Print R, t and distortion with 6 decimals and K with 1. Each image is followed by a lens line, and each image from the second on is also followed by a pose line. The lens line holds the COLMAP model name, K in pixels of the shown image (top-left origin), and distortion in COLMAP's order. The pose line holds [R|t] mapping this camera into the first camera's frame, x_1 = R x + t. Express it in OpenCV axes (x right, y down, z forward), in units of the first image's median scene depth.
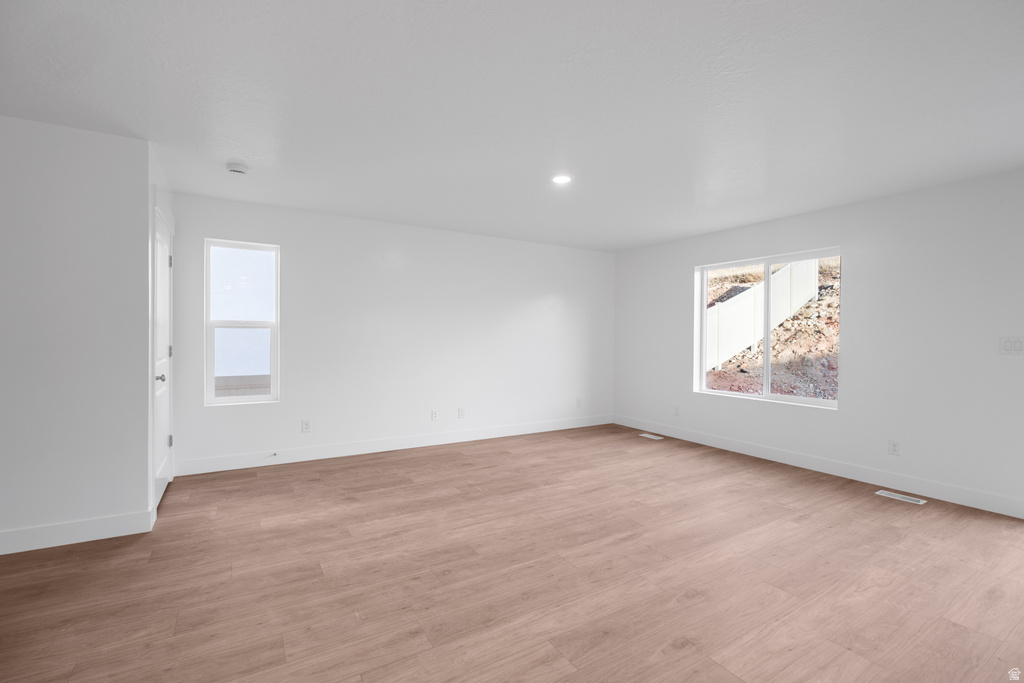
lens RADIAL K [[455.7, 0, 512.7], [0, 455.7, 331.8], [0, 0, 1]] dist [-0.016081, 0.000661]
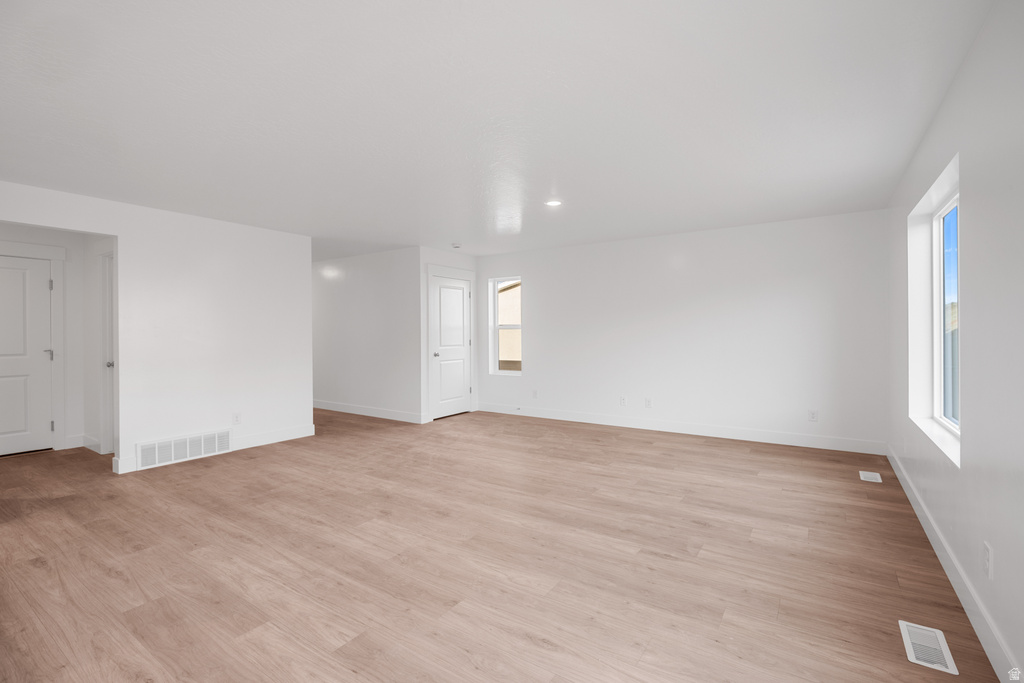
lens RADIAL K [[455.7, 0, 514.8], [0, 455.7, 343.1], [0, 0, 1]] dist [-0.016081, 0.000661]
pose [[0.424982, 0.011390, -0.905130, 1.142714], [0.021906, 0.999499, 0.022863, 0.002373], [0.904937, -0.029544, 0.424519, 0.379792]]
